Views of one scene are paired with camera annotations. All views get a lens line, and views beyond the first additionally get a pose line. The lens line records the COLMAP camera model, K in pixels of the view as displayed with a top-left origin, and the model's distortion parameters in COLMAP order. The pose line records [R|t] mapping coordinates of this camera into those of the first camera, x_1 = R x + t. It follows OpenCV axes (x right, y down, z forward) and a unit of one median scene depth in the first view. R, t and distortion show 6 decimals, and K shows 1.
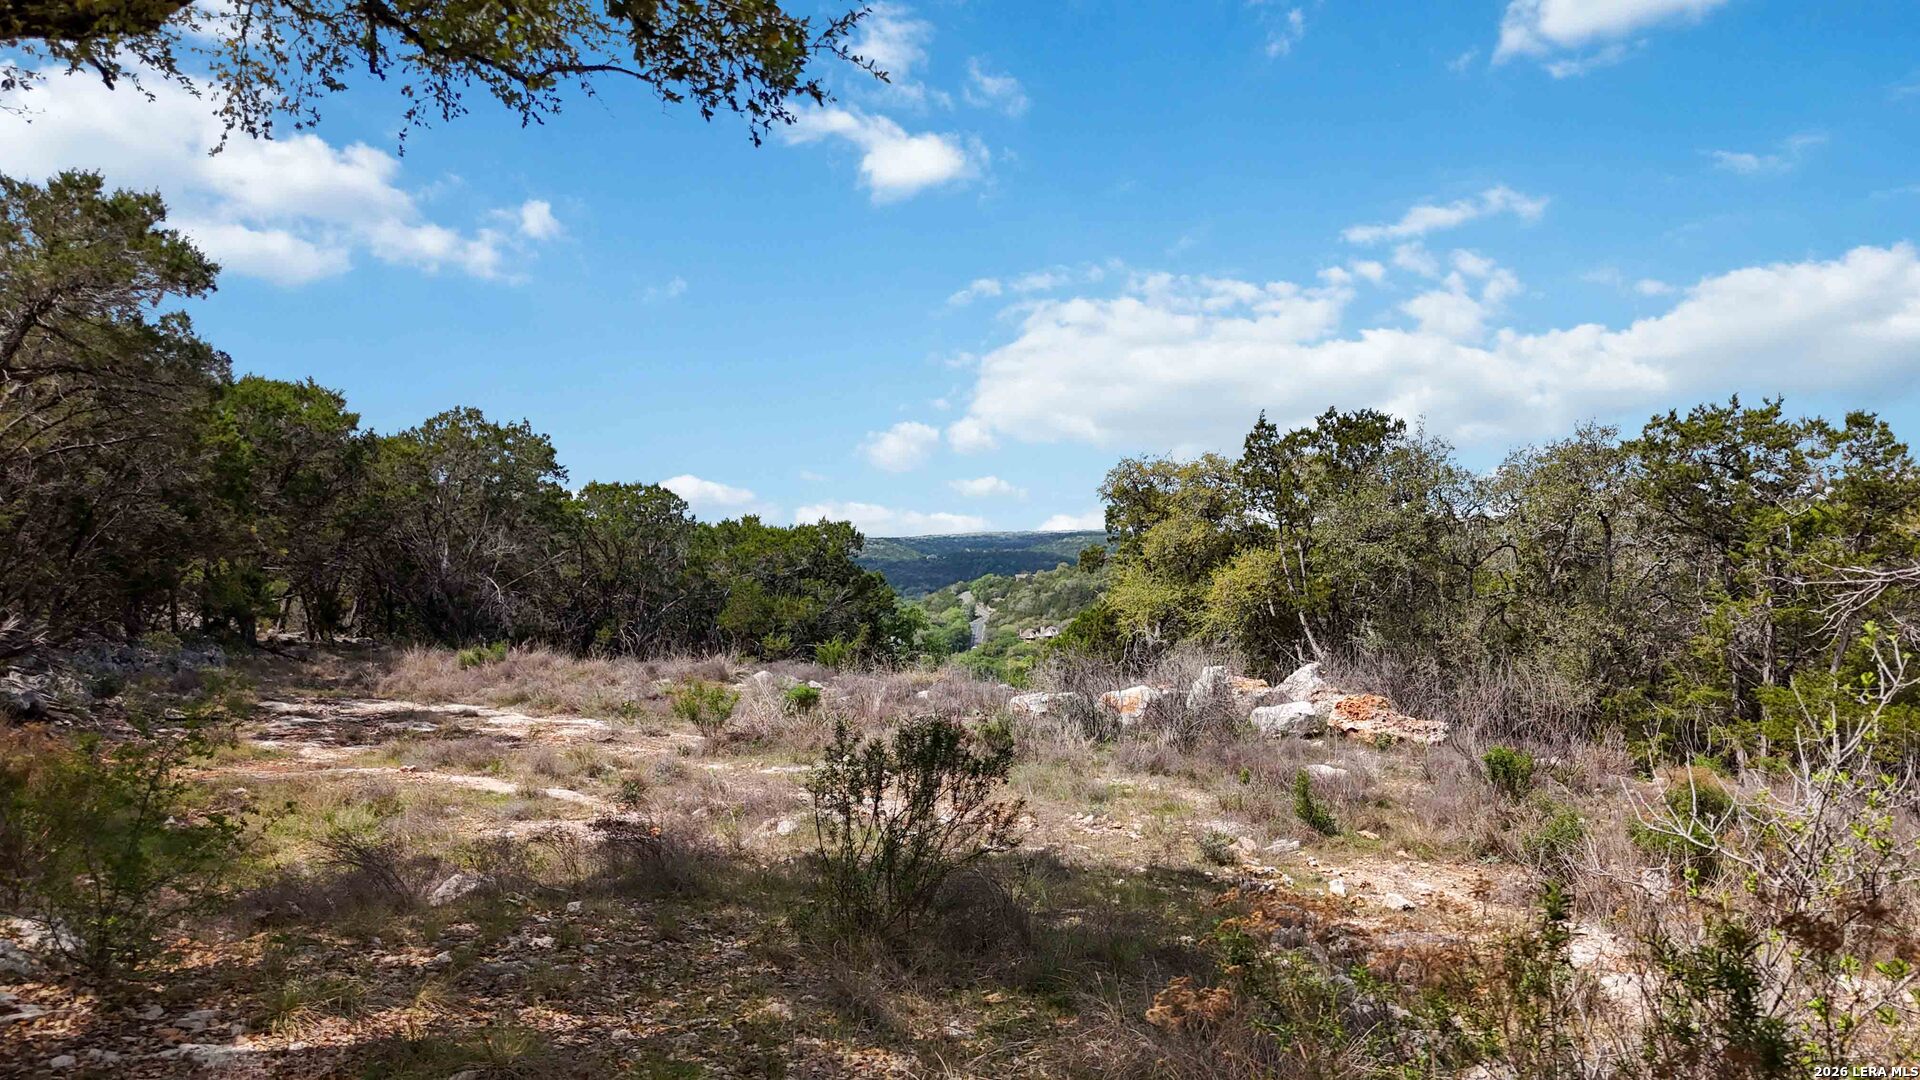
lens RADIAL K [[1366.2, 0, 954.4], [0, 1366.2, 539.5], [0, 0, 1]] dist [0.051210, -0.033043]
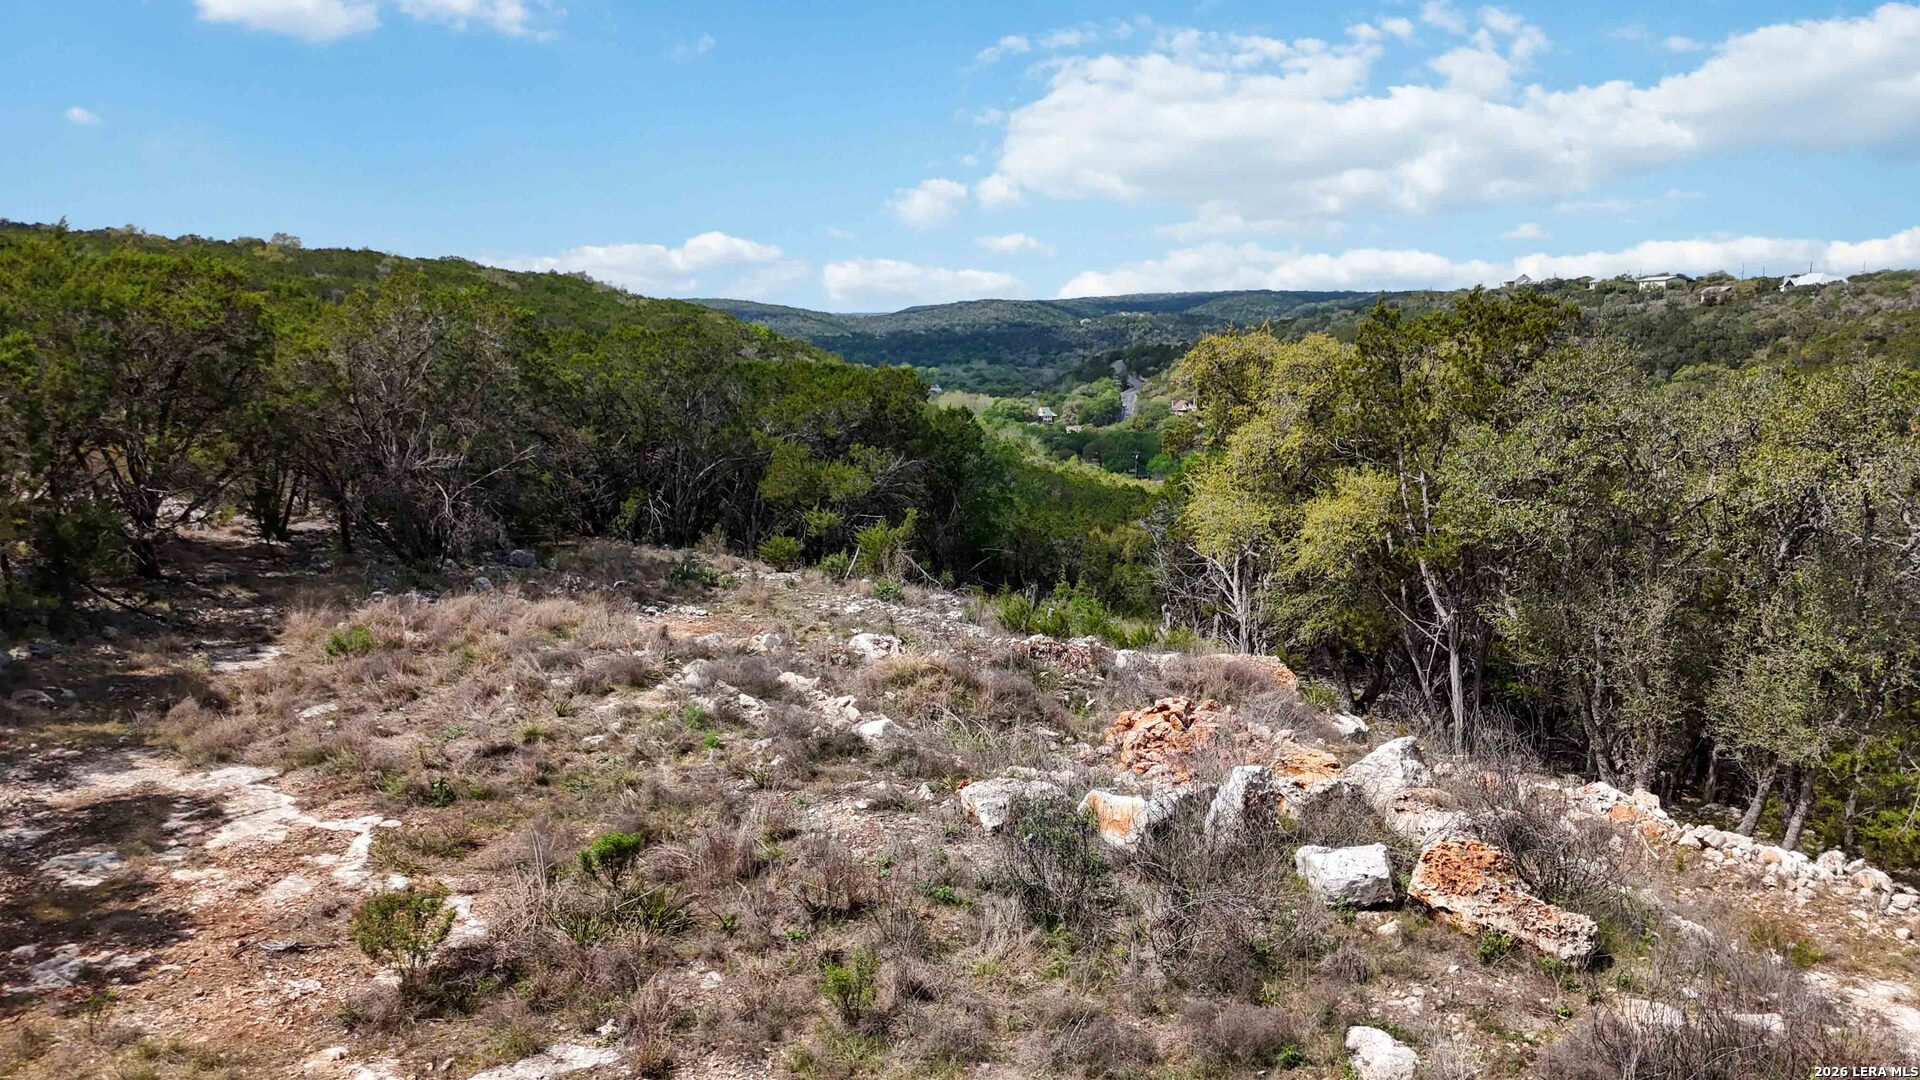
lens RADIAL K [[1366.2, 0, 971.5], [0, 1366.2, 529.1], [0, 0, 1]] dist [0.051210, -0.033043]
pose [[0.994934, 0.014380, -0.099496, 0.072236], [0.002144, 0.986456, 0.164009, -0.083388], [0.100507, -0.163392, 0.981428, 0.204119]]
